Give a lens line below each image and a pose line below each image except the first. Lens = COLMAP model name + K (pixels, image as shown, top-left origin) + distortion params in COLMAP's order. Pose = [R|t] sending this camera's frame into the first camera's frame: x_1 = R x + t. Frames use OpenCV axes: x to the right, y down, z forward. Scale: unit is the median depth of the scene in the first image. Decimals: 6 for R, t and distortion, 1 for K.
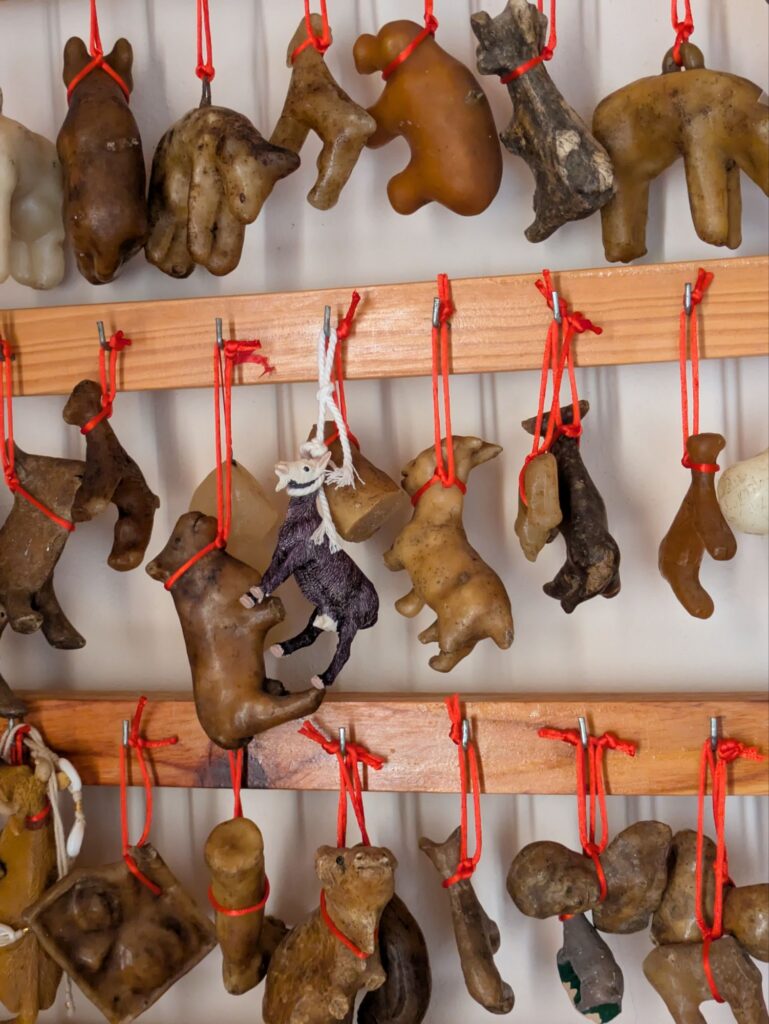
lens RADIAL K [[1508.3, 0, 385.5], [0, 1508.3, 515.4], [0, 0, 1]] dist [0.044742, 0.000000]
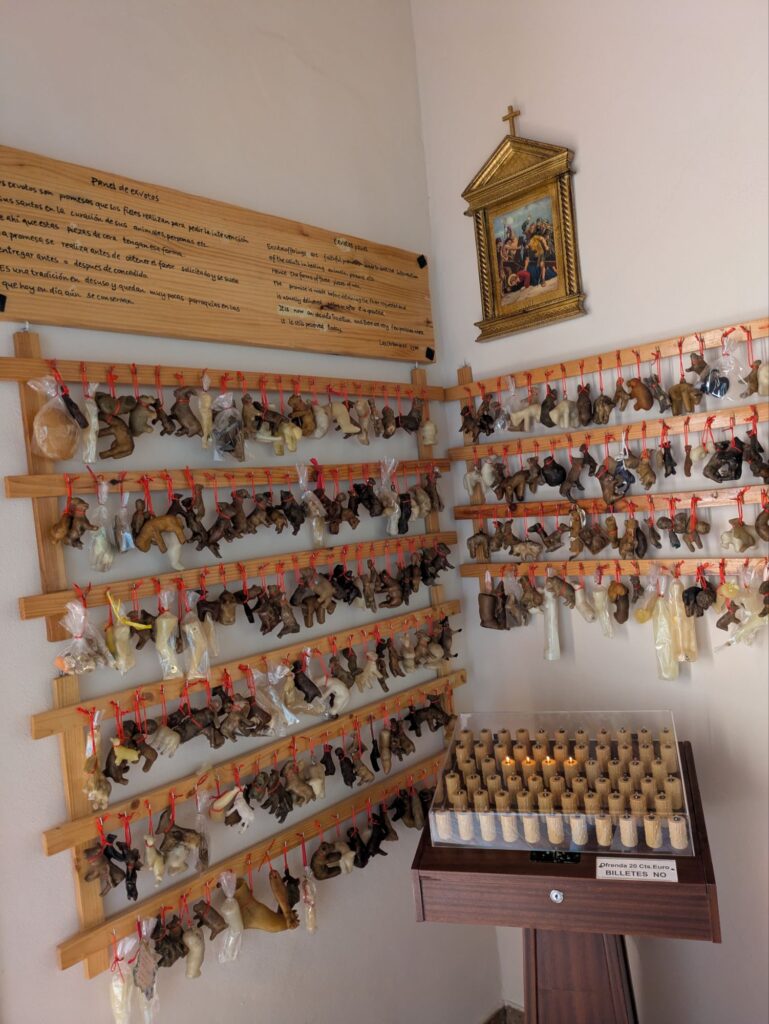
lens RADIAL K [[749.6, 0, 384.5], [0, 749.6, 517.0], [0, 0, 1]] dist [0.004983, 0.000433]
pose [[0.867199, -0.031075, -0.496991, 0.579207], [0.045953, 0.998786, 0.017733, 0.108365], [0.495837, -0.038216, 0.867574, -1.943607]]
